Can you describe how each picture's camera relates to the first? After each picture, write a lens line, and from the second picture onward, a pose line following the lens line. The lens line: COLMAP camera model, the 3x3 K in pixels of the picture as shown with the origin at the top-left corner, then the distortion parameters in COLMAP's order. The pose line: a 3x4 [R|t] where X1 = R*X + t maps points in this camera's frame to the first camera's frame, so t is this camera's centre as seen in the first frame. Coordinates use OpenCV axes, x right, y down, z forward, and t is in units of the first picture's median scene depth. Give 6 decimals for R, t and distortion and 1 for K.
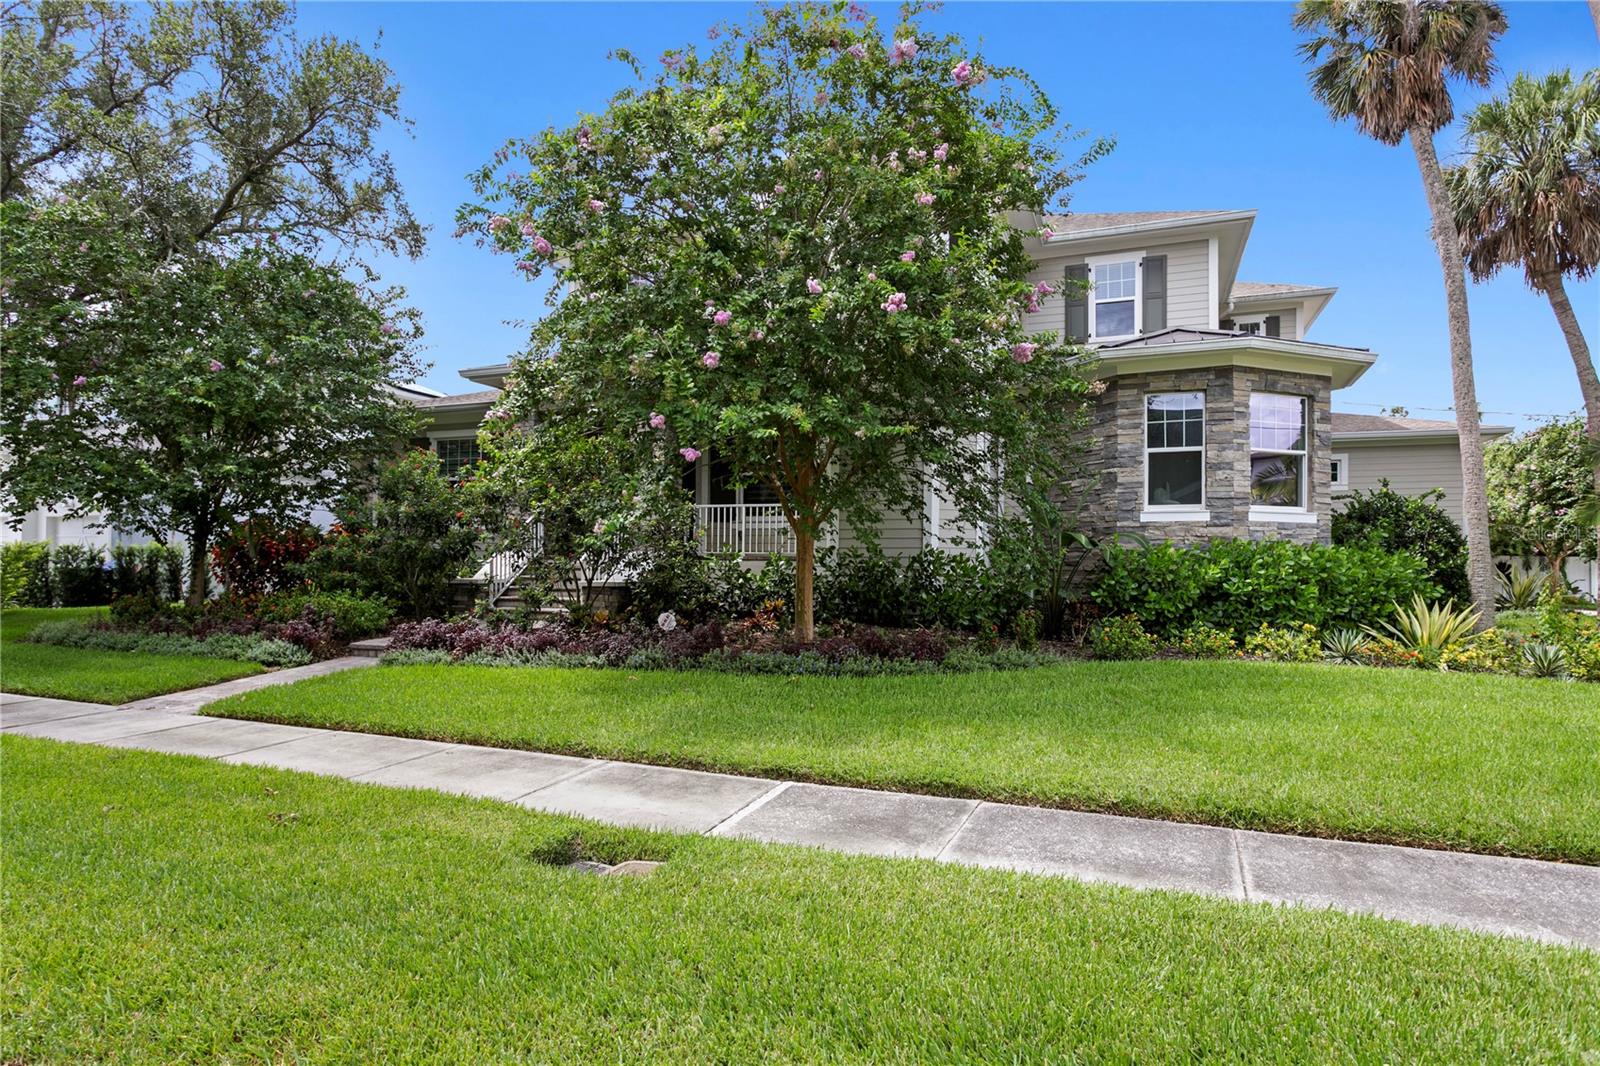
lens RADIAL K [[898.4, 0, 800.0], [0, 898.4, 533.0], [0, 0, 1]] dist [0.027666, -0.000342]
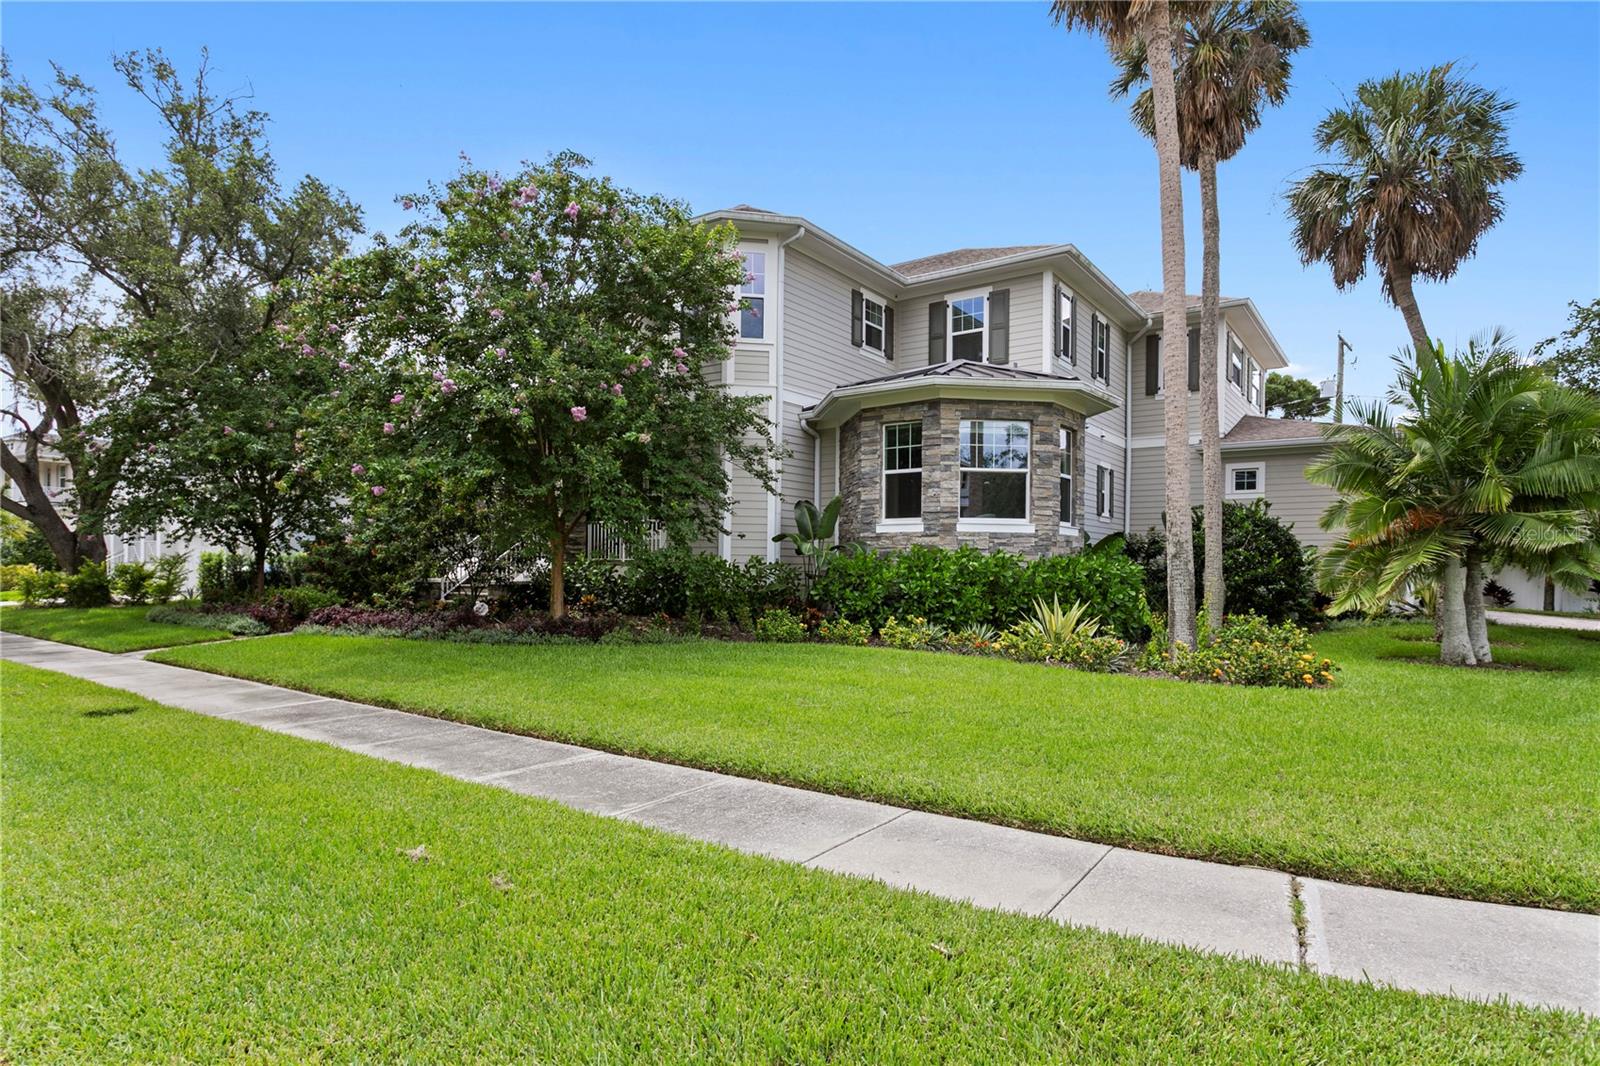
lens RADIAL K [[874.3, 0, 799.2], [0, 874.3, 562.7], [0, 0, 1]] dist [0.020007, 0.000016]
pose [[0.965860, 0.000343, -0.259065, 0.574152], [0.005842, 0.999716, 0.023101, -0.000371], [0.258999, -0.023826, 0.965584, -0.136330]]
